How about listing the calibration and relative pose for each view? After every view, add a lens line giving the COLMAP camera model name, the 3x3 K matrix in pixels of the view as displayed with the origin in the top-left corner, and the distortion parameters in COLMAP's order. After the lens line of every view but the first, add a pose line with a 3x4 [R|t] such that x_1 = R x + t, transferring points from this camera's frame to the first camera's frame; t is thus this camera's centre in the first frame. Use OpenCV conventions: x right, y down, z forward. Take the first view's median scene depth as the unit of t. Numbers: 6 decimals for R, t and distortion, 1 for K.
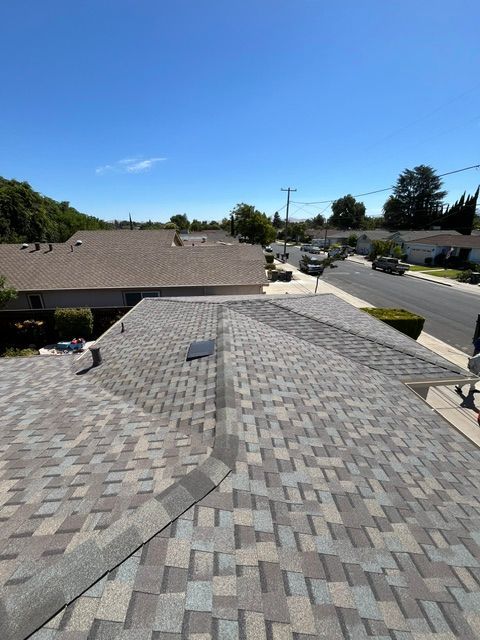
lens RADIAL K [[257.7, 0, 240.7], [0, 257.7, 321.3], [0, 0, 1]] dist [-0.004459, 0.000254]
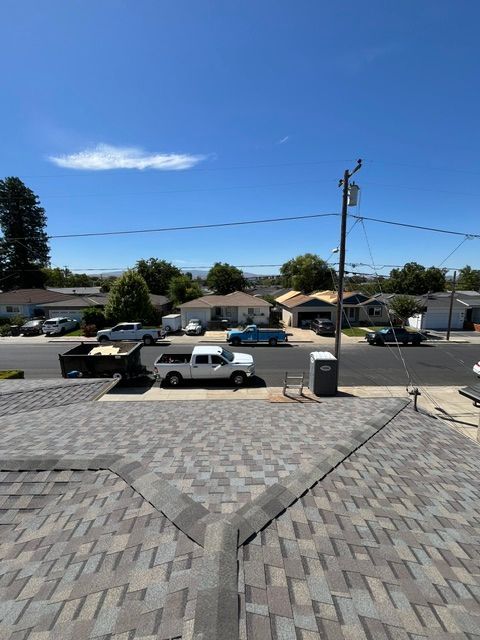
lens RADIAL K [[257.7, 0, 241.6], [0, 257.7, 315.0], [0, 0, 1]] dist [-0.004459, 0.000254]
pose [[0.038150, -0.110122, 0.993186, -0.570541], [0.335170, 0.937743, 0.091100, -0.042134], [-0.941385, 0.329411, 0.072685, 0.003234]]
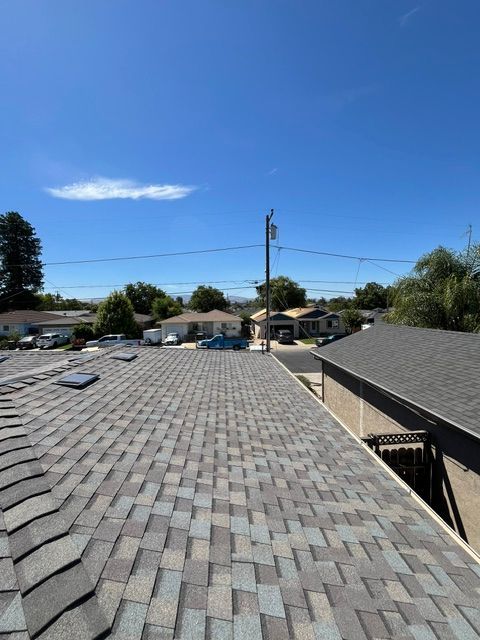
lens RADIAL K [[257.7, 0, 243.0], [0, 257.7, 316.0], [0, 0, 1]] dist [-0.004459, 0.000254]
pose [[0.003525, -0.022833, 0.999733, -2.061342], [0.352770, 0.935494, 0.020122, 0.550589], [-0.935703, 0.352605, 0.011353, -0.762249]]
